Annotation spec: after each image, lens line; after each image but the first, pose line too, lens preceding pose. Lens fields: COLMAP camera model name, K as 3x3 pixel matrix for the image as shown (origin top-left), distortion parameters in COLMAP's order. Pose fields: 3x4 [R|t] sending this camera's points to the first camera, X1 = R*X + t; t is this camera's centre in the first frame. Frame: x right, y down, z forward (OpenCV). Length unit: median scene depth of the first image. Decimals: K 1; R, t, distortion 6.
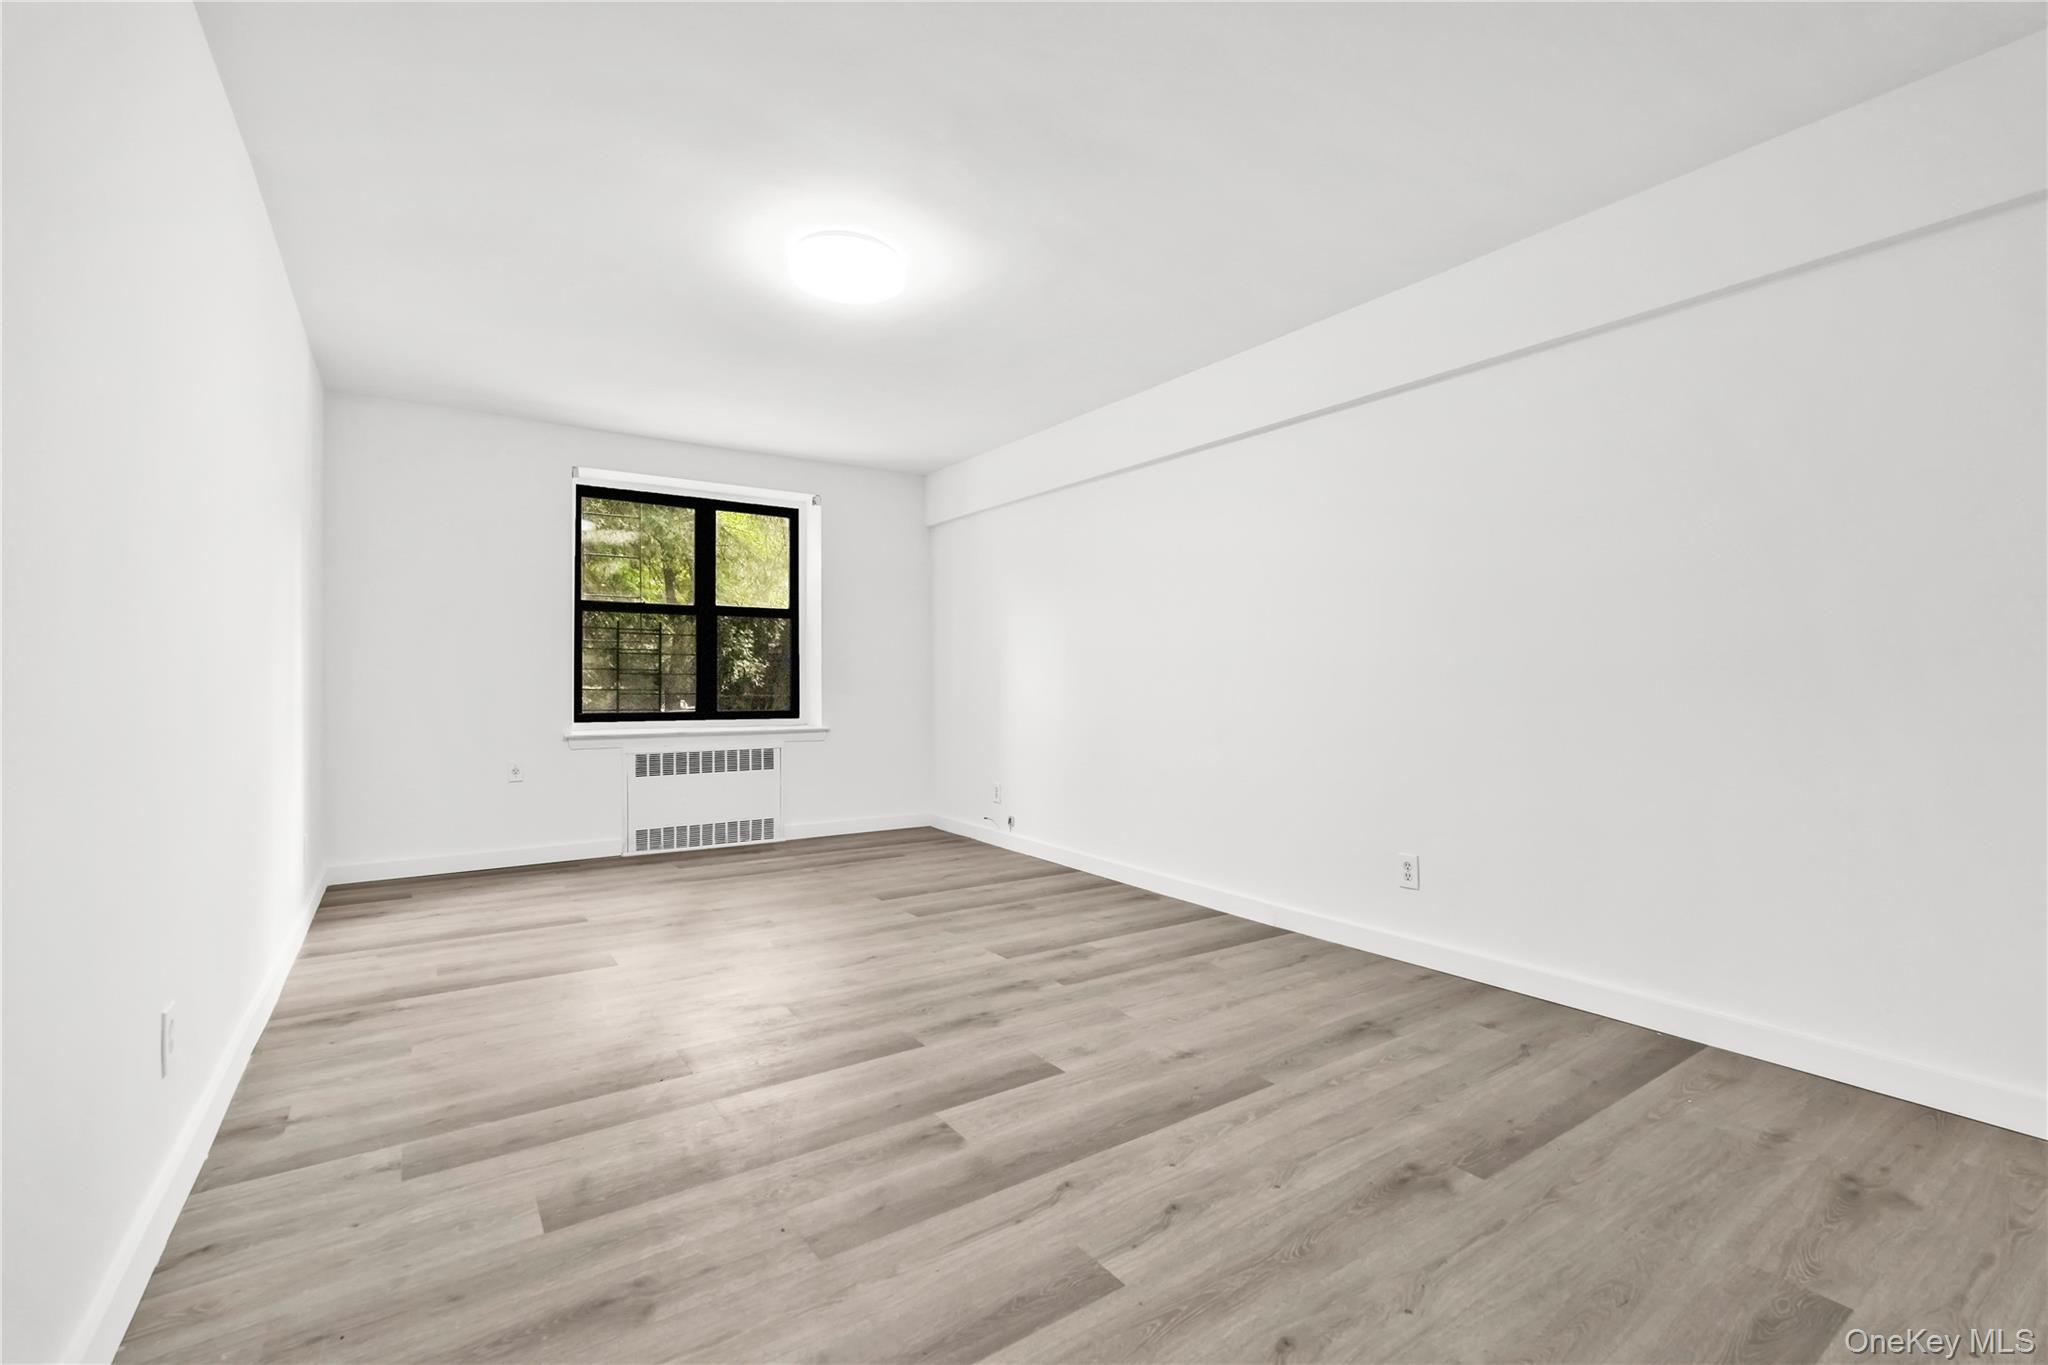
lens RADIAL K [[912.4, 0, 1024.0], [0, 912.4, 682.5], [0, 0, 1]] dist [-0.013364, 0.007207]
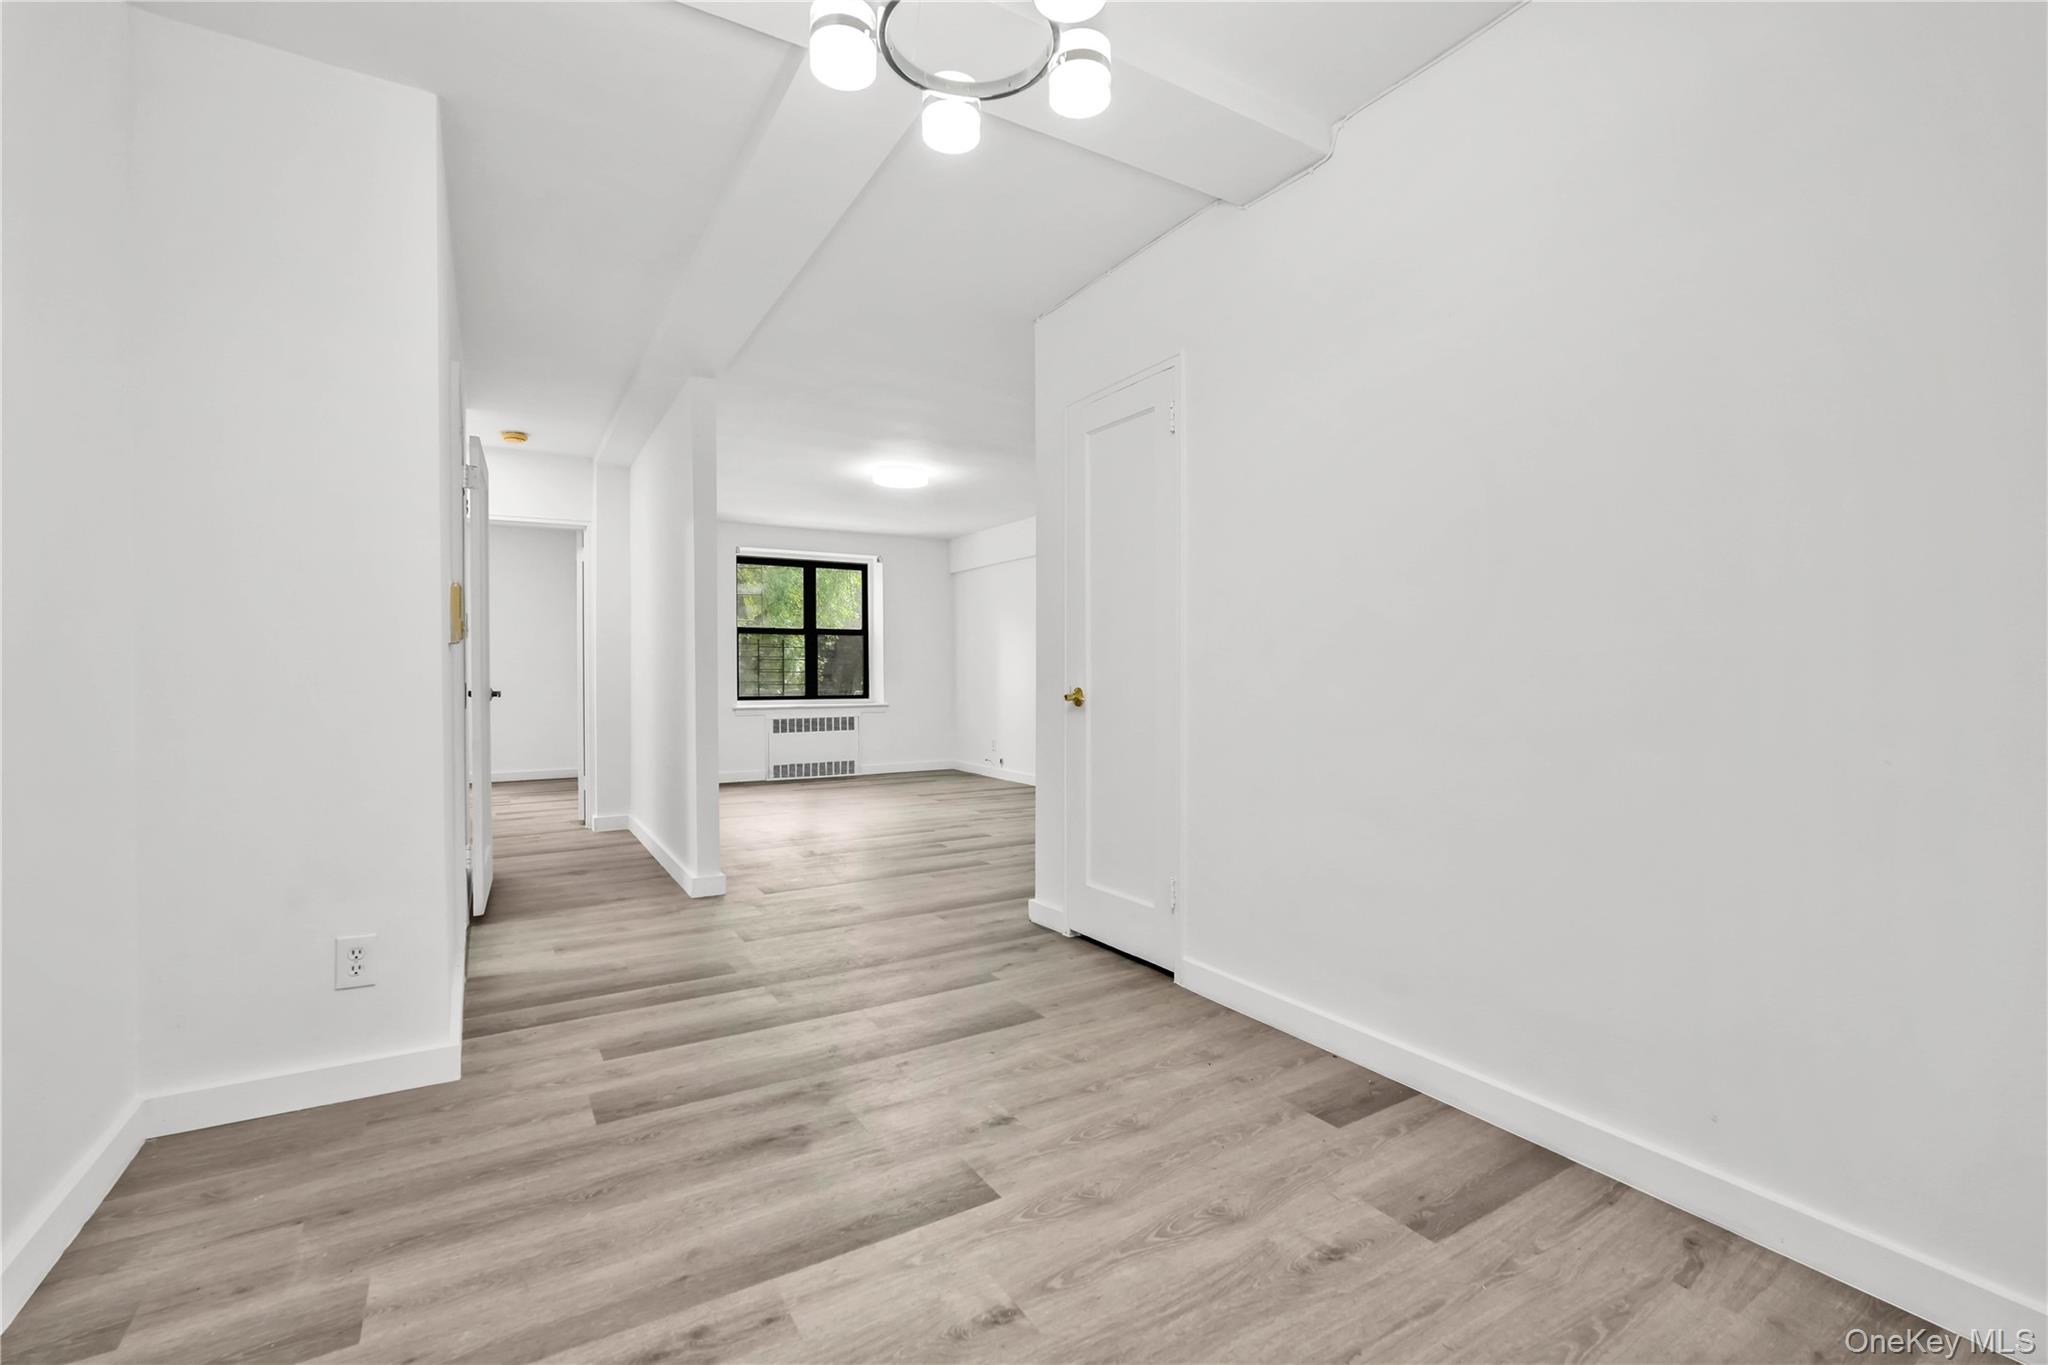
lens RADIAL K [[912.4, 0, 1024.0], [0, 912.4, 682.5], [0, 0, 1]] dist [-0.013364, 0.007207]
pose [[0.998392, -0.010949, -0.055619, 0.119753], [0.010689, 0.999931, -0.004971, 0.024847], [0.055670, 0.004368, 0.998440, -0.619955]]
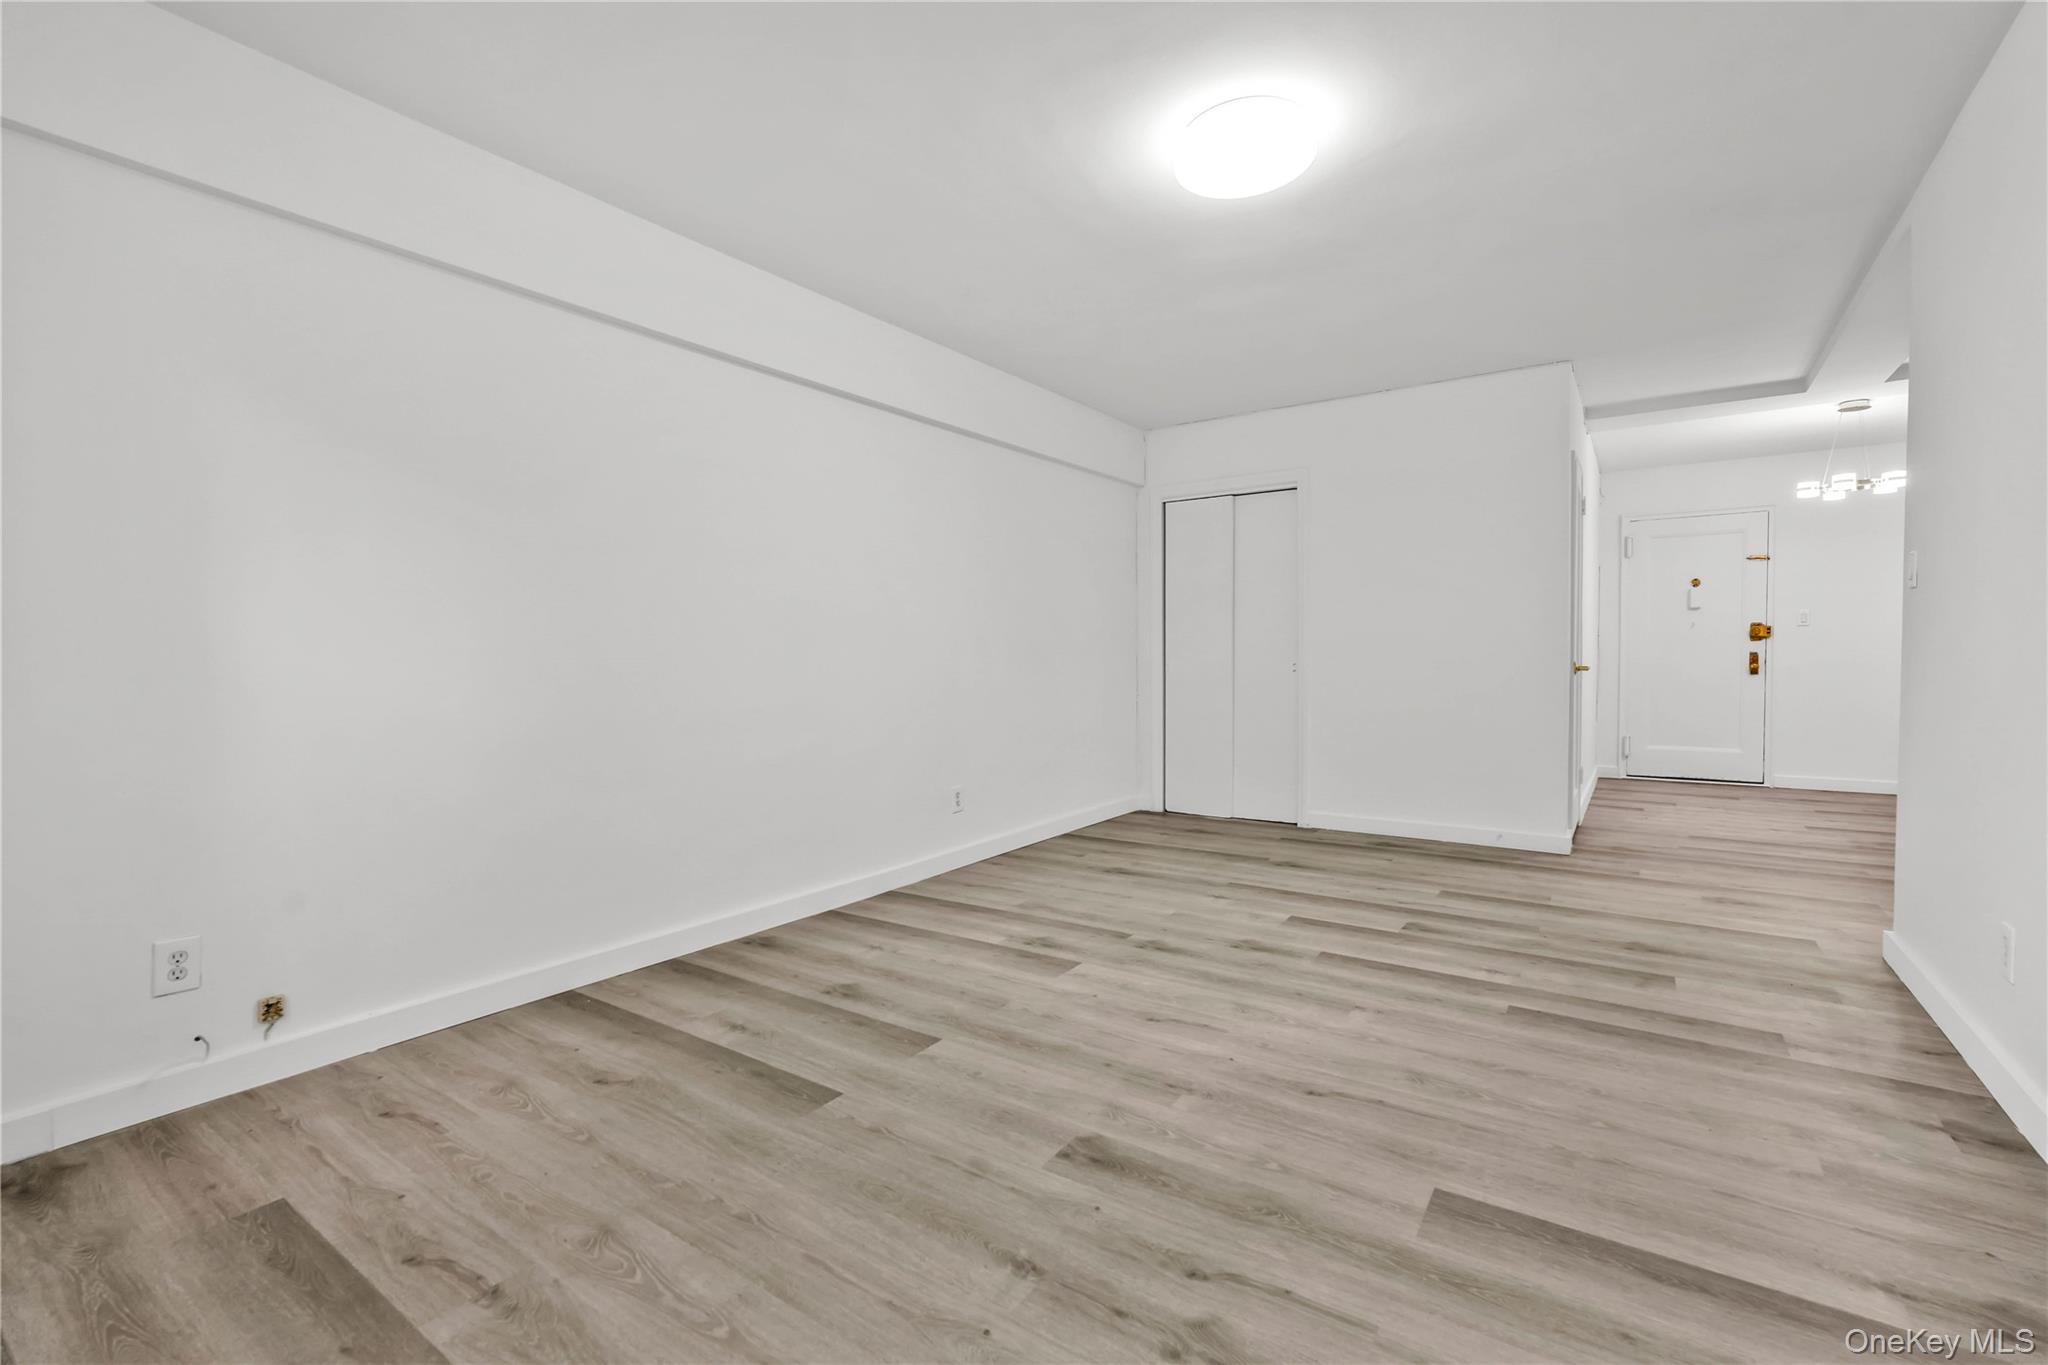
lens RADIAL K [[912.4, 0, 1024.0], [0, 912.4, 682.5], [0, 0, 1]] dist [-0.013364, 0.007207]
pose [[-0.368705, -0.025348, 0.929201, -0.516421], [0.010437, 0.999452, 0.031406, -0.000399], [-0.929488, 0.021277, -0.368239, 0.864623]]
